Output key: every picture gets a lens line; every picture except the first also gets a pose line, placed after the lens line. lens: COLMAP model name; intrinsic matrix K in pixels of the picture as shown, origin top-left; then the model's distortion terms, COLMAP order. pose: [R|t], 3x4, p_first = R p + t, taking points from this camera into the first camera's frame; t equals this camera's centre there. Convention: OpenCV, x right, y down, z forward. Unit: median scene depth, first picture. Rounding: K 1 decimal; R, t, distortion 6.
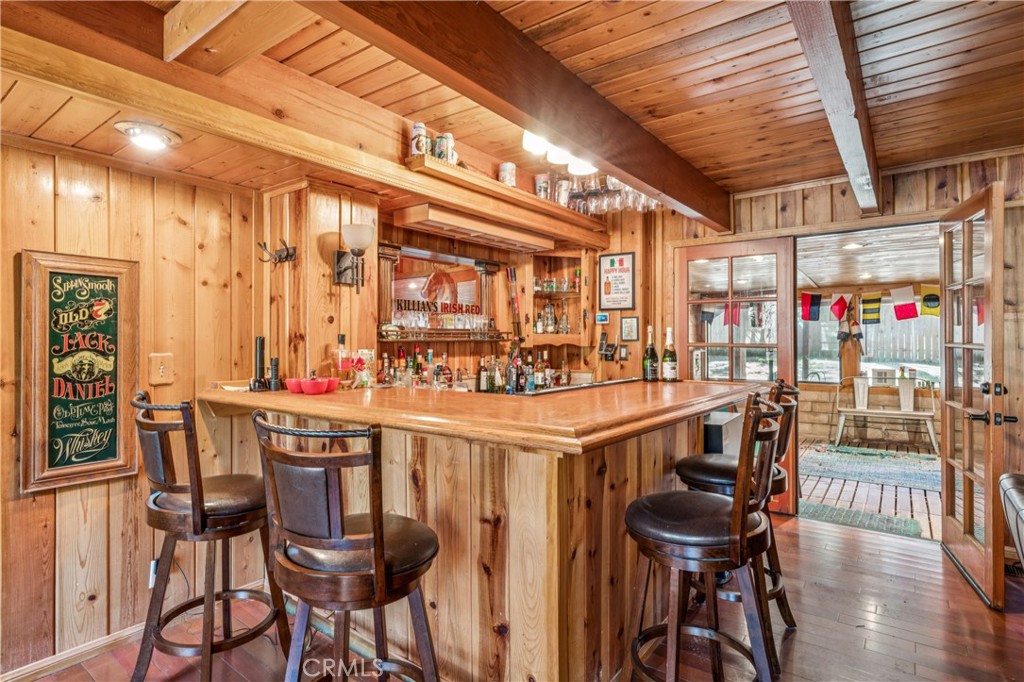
lens RADIAL K [[513.1, 0, 520.5], [0, 513.1, 342.2], [0, 0, 1]] dist [-0.002271, -0.000073]
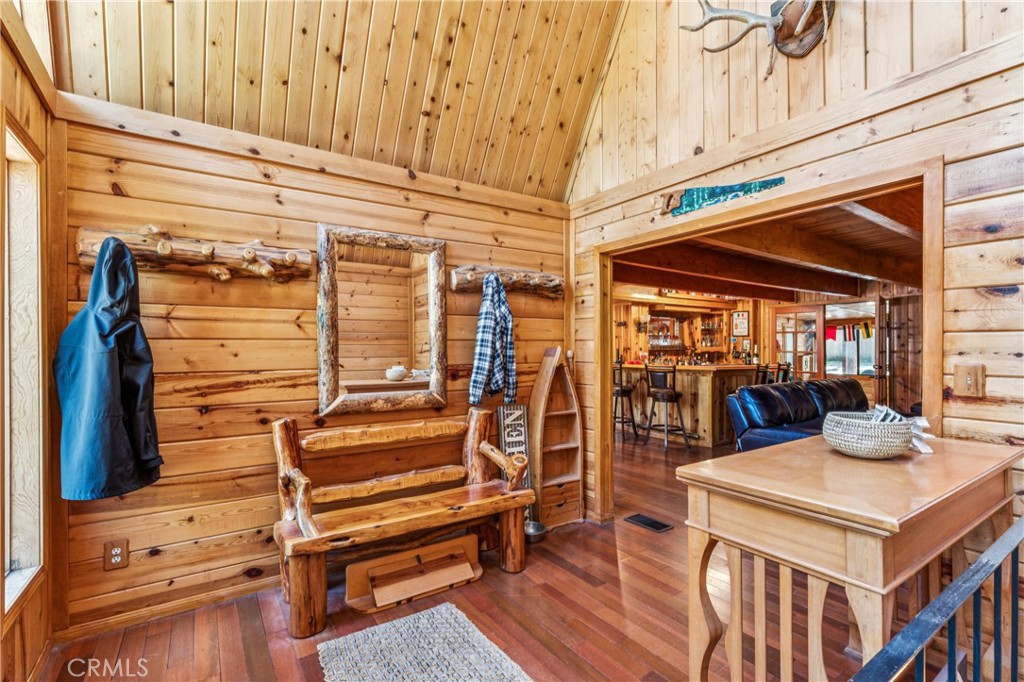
lens RADIAL K [[467.5, 0, 505.3], [0, 467.5, 345.4], [0, 0, 1]] dist [-0.001252, -0.000525]
pose [[0.939726, -0.000466, -0.341929, -0.105240], [-0.003045, 0.999948, -0.009731, 0.000814], [0.341916, 0.010186, 0.939675, -1.636382]]
